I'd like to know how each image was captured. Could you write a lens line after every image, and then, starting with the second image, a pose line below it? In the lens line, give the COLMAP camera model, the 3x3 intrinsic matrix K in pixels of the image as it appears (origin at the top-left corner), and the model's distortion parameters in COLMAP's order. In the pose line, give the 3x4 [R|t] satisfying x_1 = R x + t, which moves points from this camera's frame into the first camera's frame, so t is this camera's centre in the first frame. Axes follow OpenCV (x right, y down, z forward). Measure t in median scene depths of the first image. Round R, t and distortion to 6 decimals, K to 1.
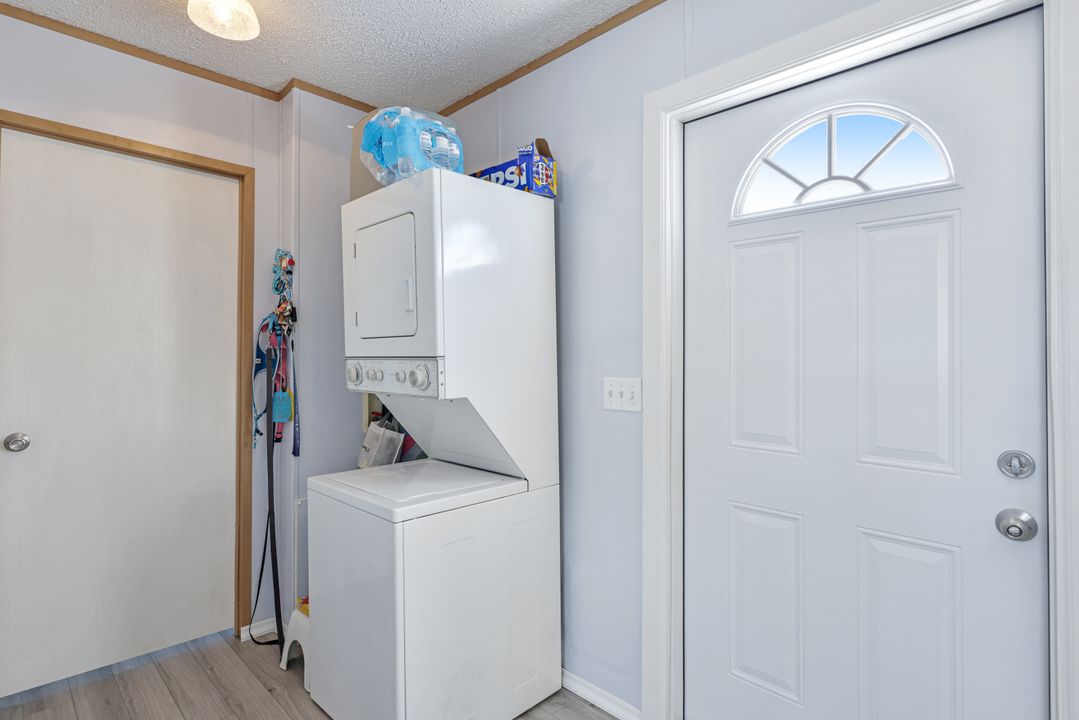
lens RADIAL K [[541.8, 0, 542.1], [0, 541.8, 353.8], [0, 0, 1]] dist [-0.000923, -0.000680]
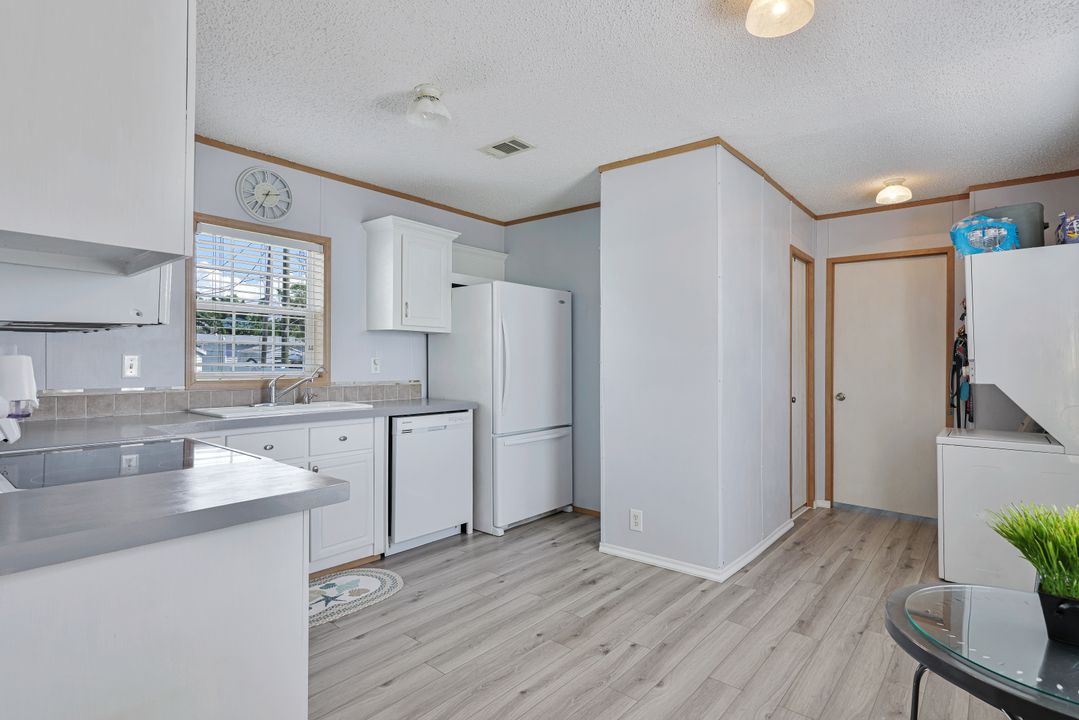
lens RADIAL K [[541.8, 0, 542.1], [0, 541.8, 353.8], [0, 0, 1]] dist [-0.000923, -0.000680]
pose [[0.069401, -0.010937, -0.997529, 1.289001], [0.005994, 0.999926, -0.010546, -0.005073], [0.997571, -0.005247, 0.069461, -0.463322]]
